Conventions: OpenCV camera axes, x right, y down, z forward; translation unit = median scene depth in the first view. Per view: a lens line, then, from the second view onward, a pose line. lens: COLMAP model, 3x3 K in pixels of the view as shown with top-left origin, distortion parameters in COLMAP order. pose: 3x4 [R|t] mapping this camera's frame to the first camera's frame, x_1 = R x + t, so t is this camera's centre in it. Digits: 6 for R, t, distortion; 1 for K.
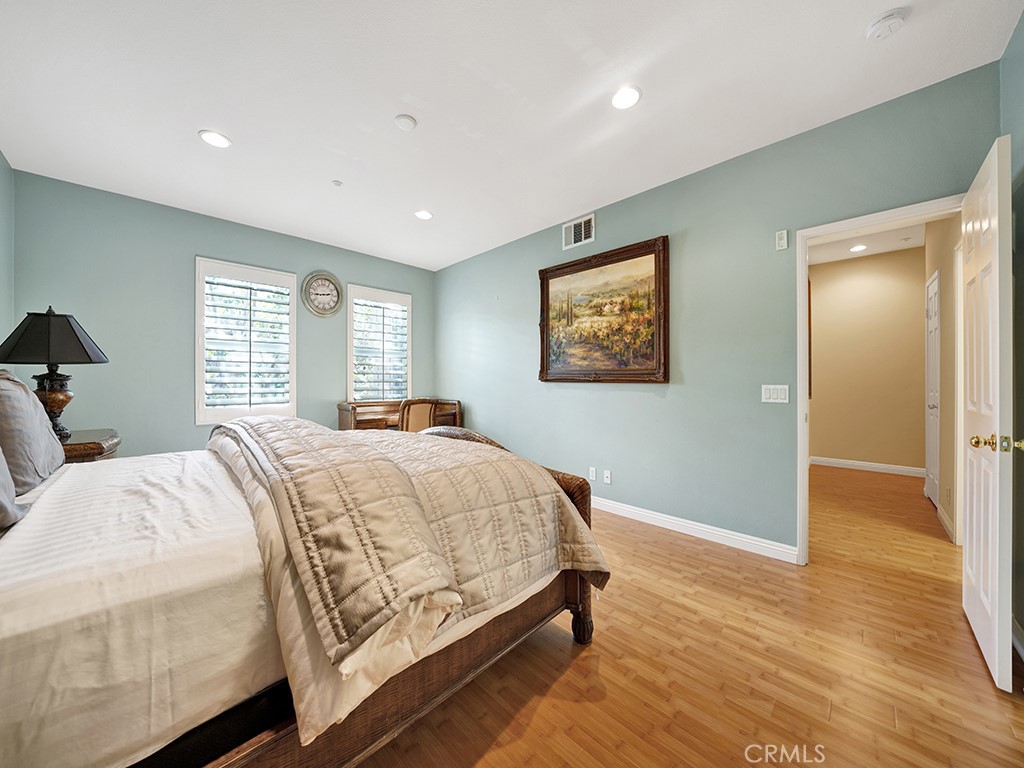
lens RADIAL K [[357.9, 0, 507.8], [0, 357.9, 379.4], [0, 0, 1]] dist [-0.021014, 0.001752]
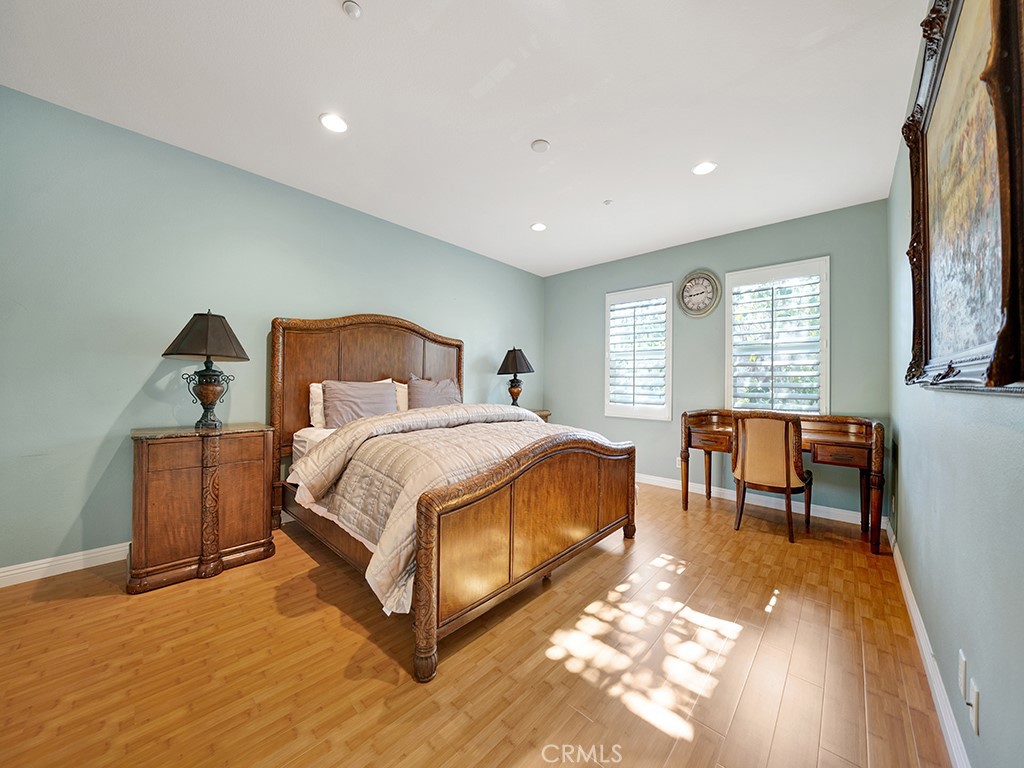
lens RADIAL K [[357.9, 0, 501.7], [0, 357.9, 385.1], [0, 0, 1]] dist [-0.021014, 0.001752]
pose [[0.030553, 0.012896, -0.999450, 0.480545], [-0.006371, 0.999899, 0.012707, -0.003524], [0.999513, 0.005979, 0.030632, 0.509795]]
